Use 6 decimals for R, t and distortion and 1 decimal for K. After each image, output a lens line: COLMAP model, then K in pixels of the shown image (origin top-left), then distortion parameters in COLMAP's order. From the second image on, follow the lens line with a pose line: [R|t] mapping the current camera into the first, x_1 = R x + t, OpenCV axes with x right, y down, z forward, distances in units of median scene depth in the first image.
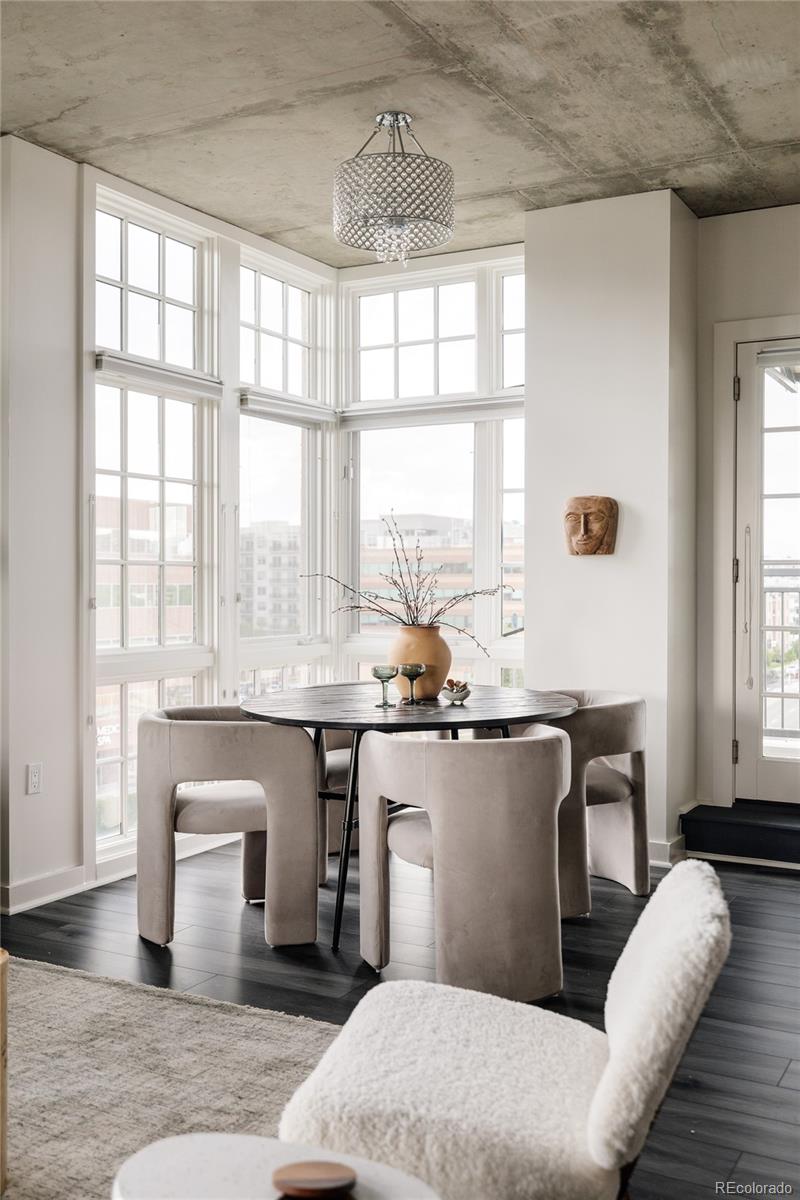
lens RADIAL K [[1160.3, 0, 408.3], [0, 1160.3, 588.7], [0, 0, 1]] dist [0.005279, 0.000000]
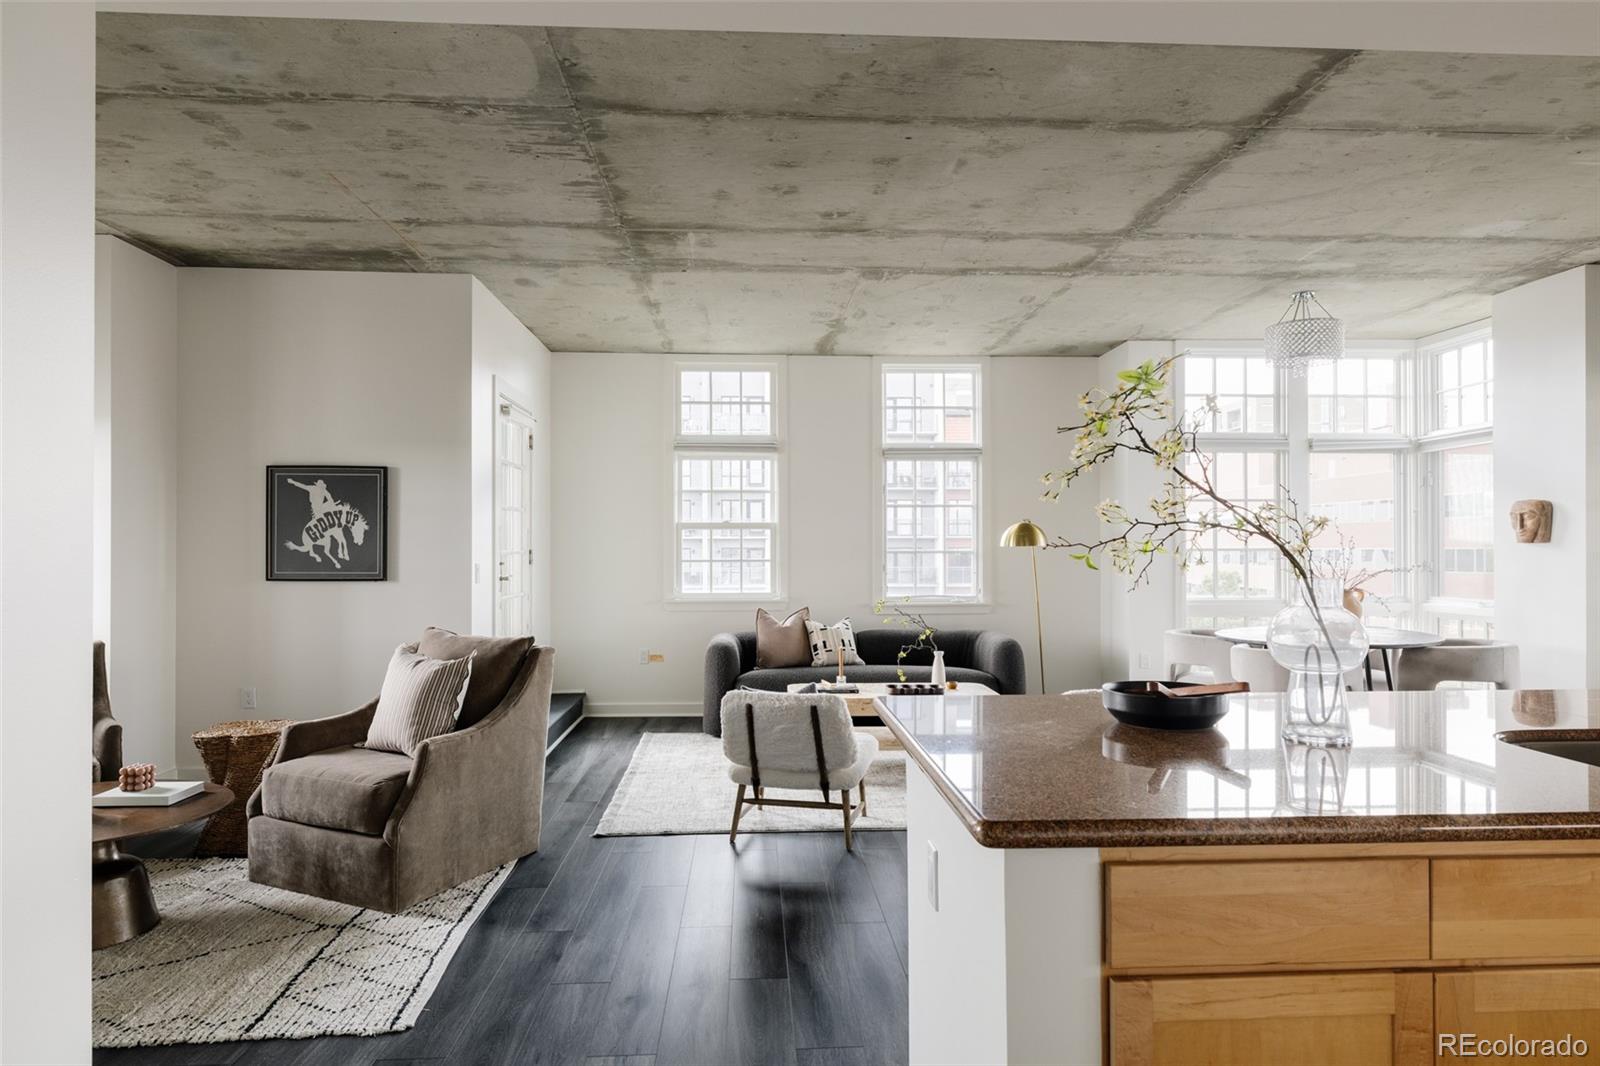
lens RADIAL K [[942.0, 0, 801.1], [0, 942.0, 543.3], [0, 0, 1]] dist [0.001429, -0.003189]
pose [[0.527476, -0.006900, -0.849542, 0.642037], [-0.001089, 0.999961, -0.008798, -0.019032], [0.849569, 0.005566, 0.527448, -0.300534]]
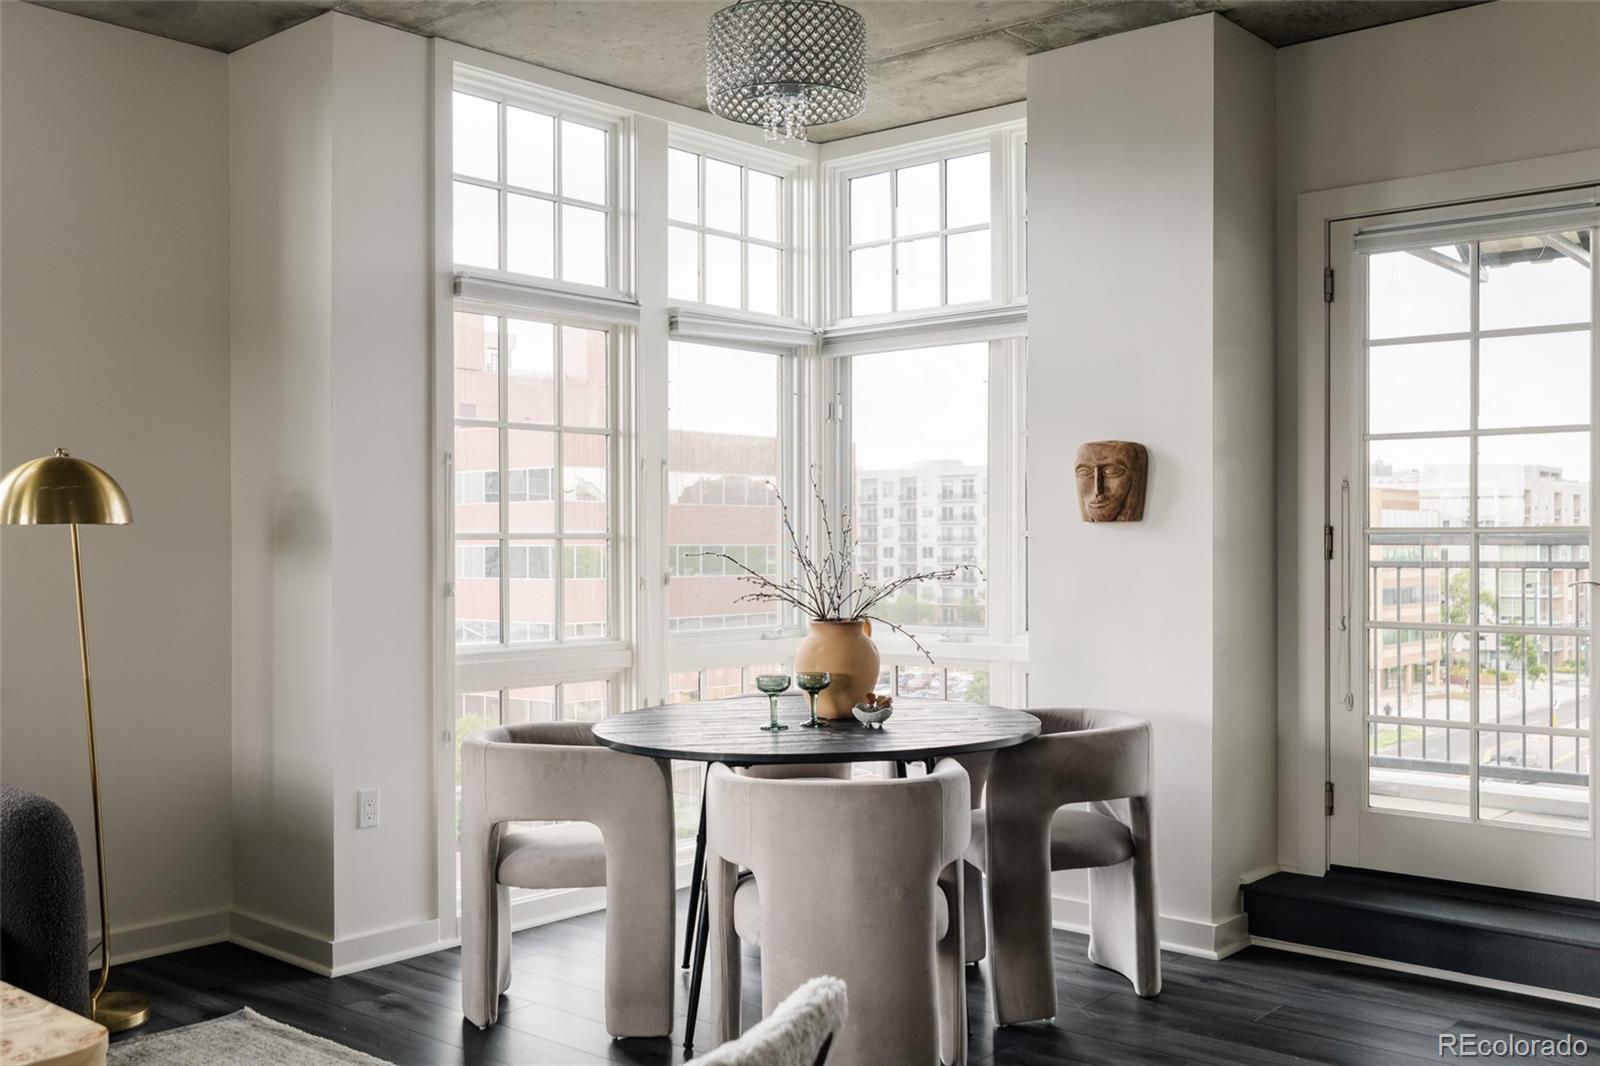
lens RADIAL K [[1547.1, 0, 806.4], [0, 1547.1, 543.2], [0, 0, 1]] dist [0.005279, 0.000000]
pose [[0.978637, -0.004129, -0.205553, 0.170725], [0.003342, 0.999986, -0.004173, -0.012727], [0.205567, 0.003397, 0.978637, 0.012330]]
